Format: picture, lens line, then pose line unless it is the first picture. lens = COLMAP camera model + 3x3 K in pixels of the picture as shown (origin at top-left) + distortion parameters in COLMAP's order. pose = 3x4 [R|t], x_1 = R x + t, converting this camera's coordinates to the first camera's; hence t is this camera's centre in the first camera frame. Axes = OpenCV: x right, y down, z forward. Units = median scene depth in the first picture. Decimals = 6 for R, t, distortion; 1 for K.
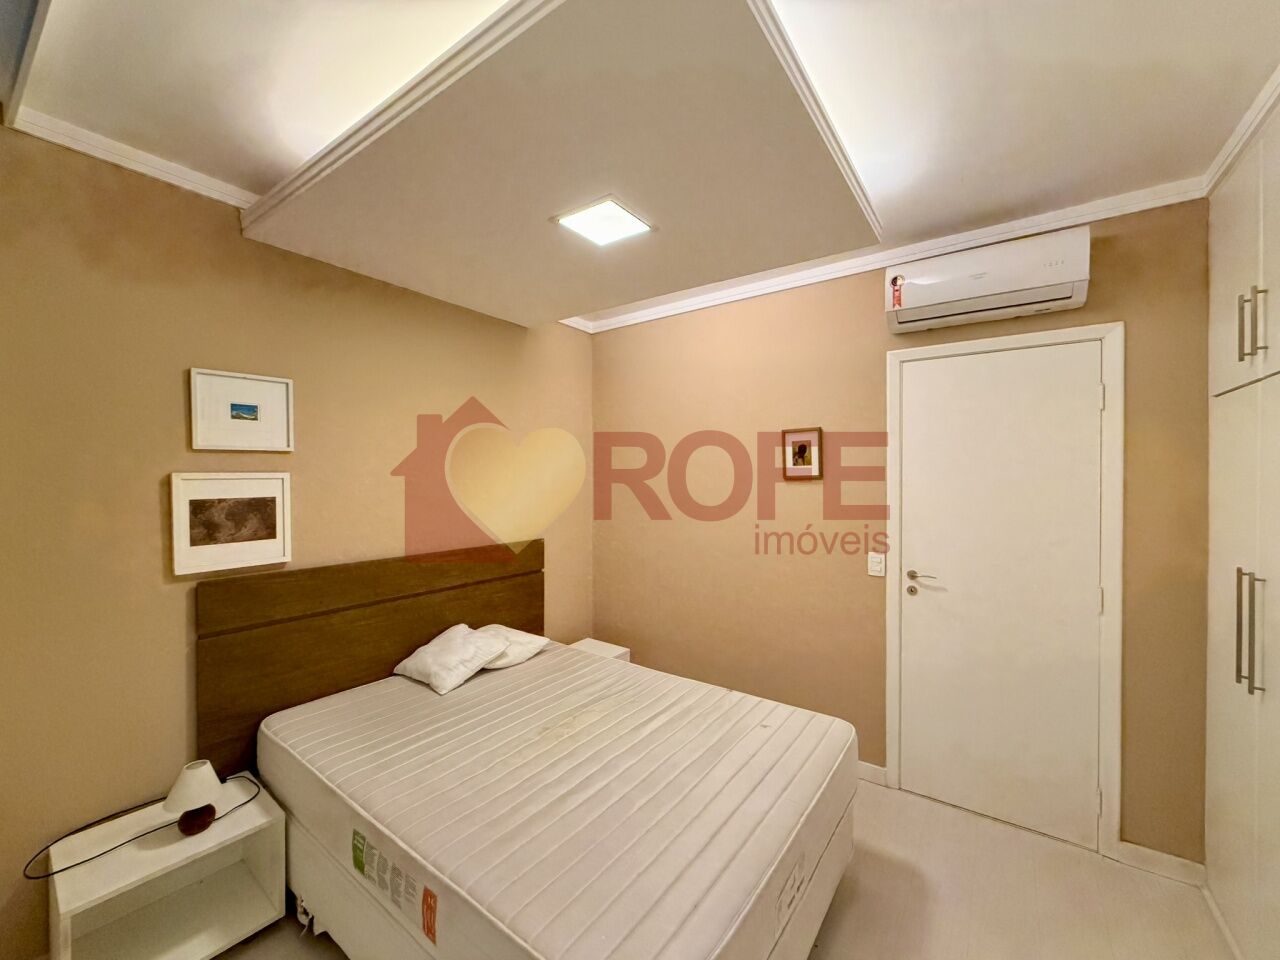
lens RADIAL K [[508.2, 0, 640.0], [0, 508.2, 480.0], [0, 0, 1]] dist [-0.001132, 0.000145]
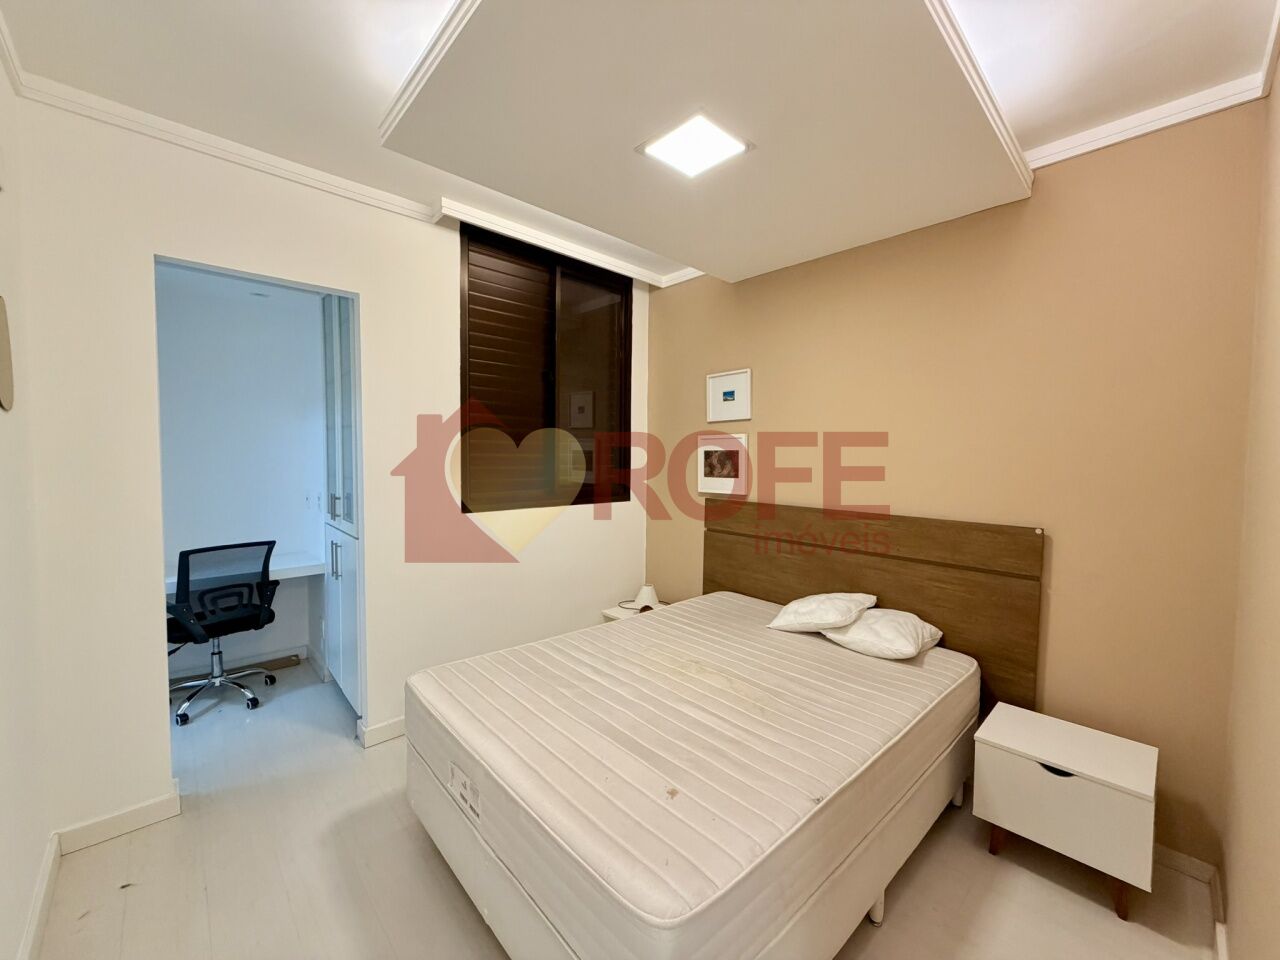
lens RADIAL K [[508.2, 0, 640.0], [0, 508.2, 480.0], [0, 0, 1]] dist [-0.001132, 0.000145]
pose [[-0.191608, 0.044957, -0.980441, 0.714326], [-0.015877, 0.998678, 0.048896, 0.045876], [0.981343, 0.024936, -0.190640, 0.885741]]
